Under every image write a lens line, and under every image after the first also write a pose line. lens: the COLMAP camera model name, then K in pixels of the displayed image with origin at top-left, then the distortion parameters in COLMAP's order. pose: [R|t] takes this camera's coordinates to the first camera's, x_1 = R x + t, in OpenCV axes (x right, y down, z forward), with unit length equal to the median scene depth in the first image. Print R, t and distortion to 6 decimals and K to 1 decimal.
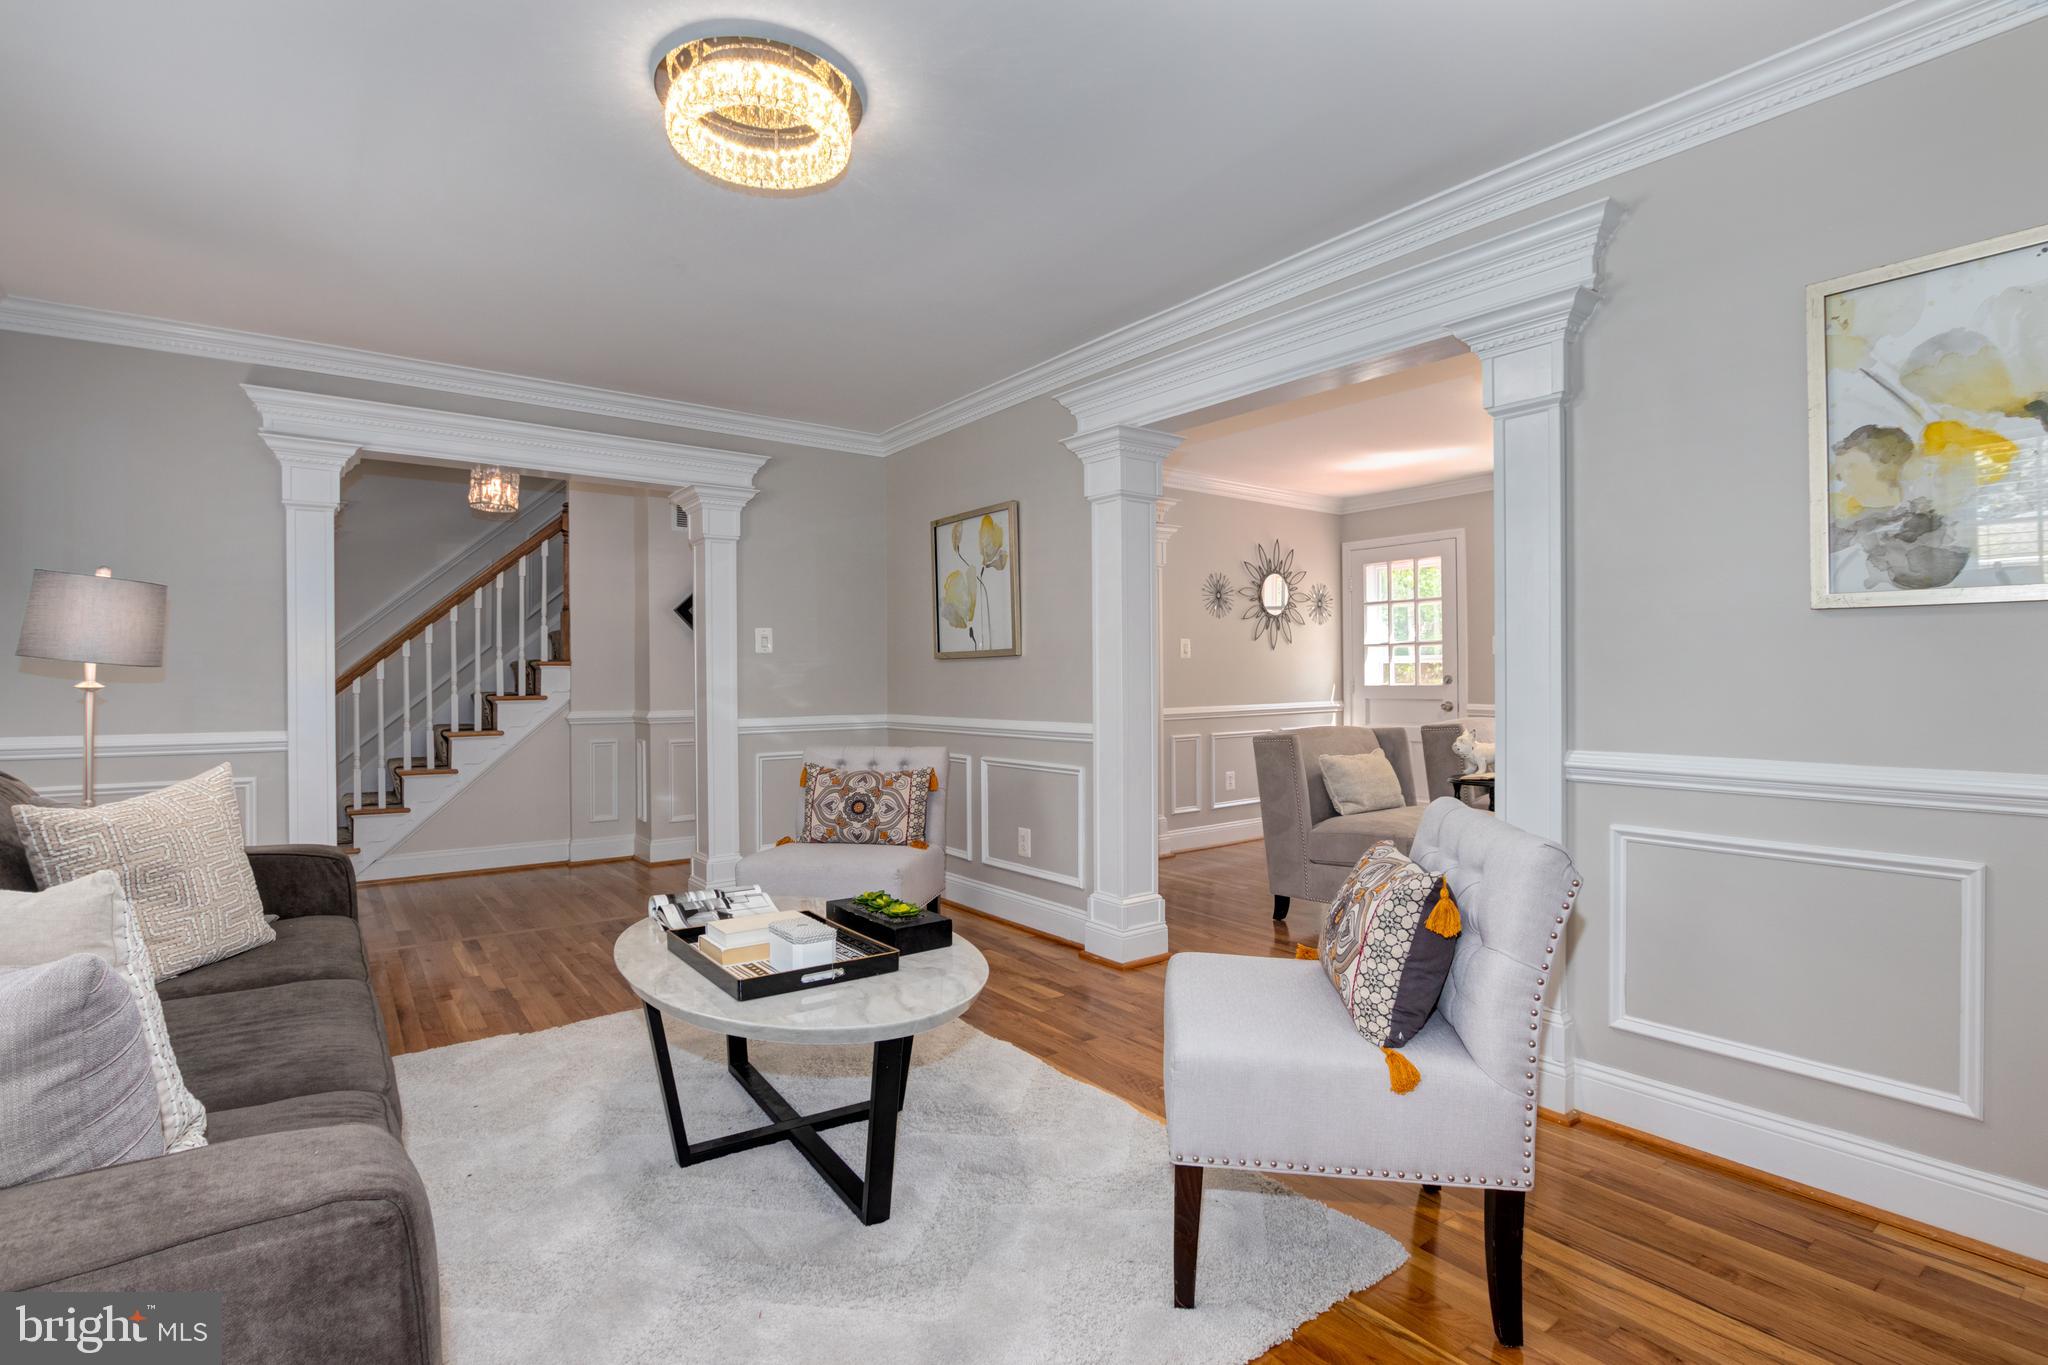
lens RADIAL K [[940.2, 0, 1013.5], [0, 940.2, 686.1], [0, 0, 1]] dist [-0.012209, 0.000576]
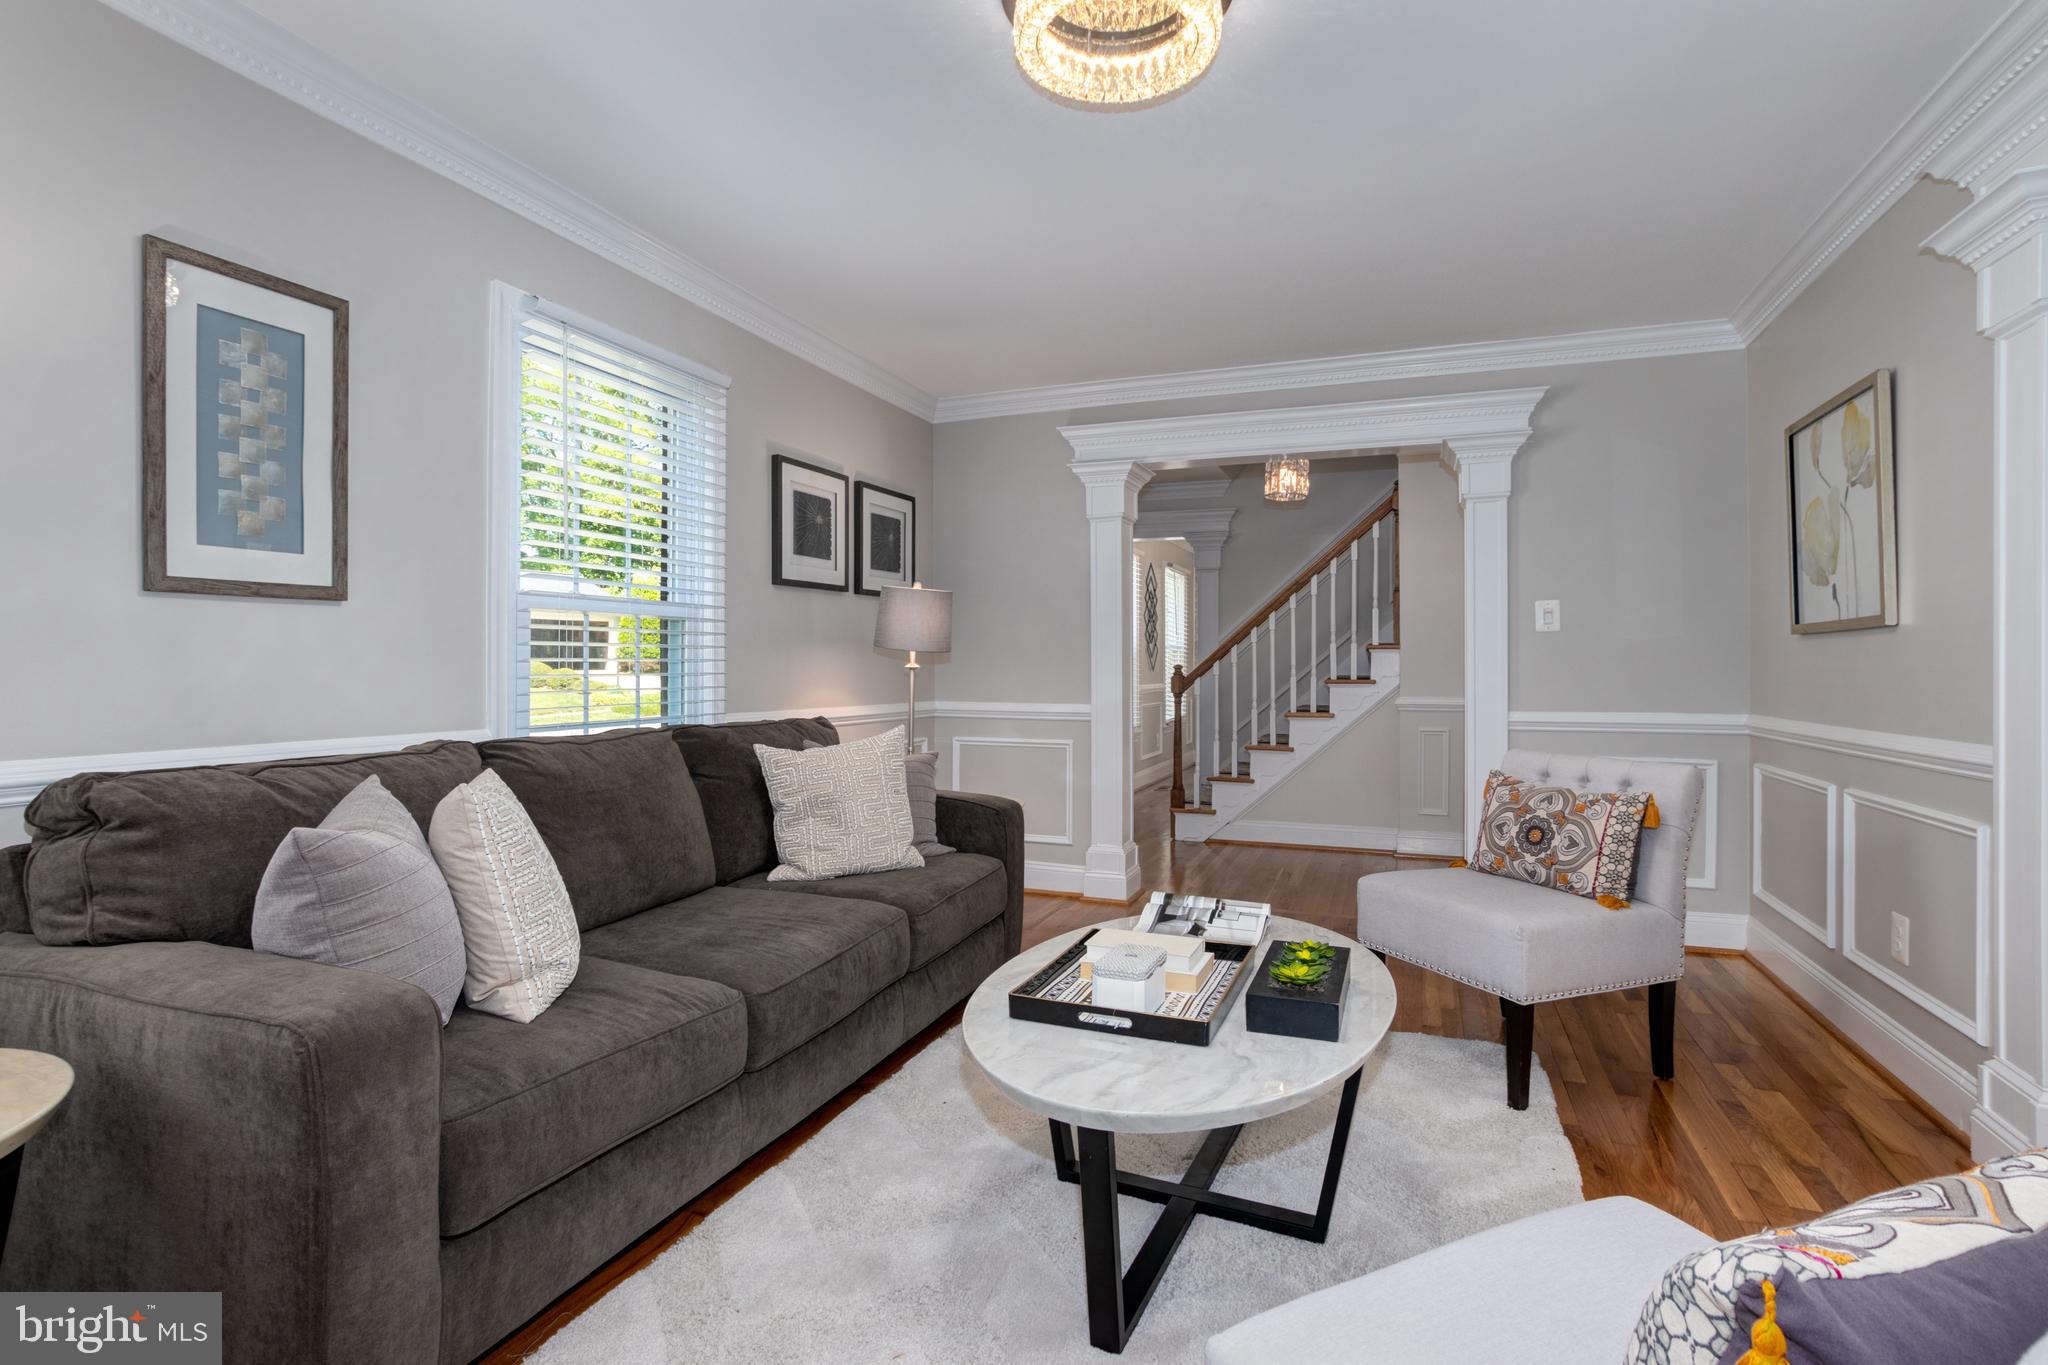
lens RADIAL K [[966.5, 0, 1022.8], [0, 966.5, 673.5], [0, 0, 1]] dist [-0.004229, 0.000271]
pose [[0.567533, 0.012111, -0.823261, 0.215041], [-0.009869, 0.999920, 0.007906, -0.001649], [0.823291, 0.003638, 0.567607, 0.210407]]
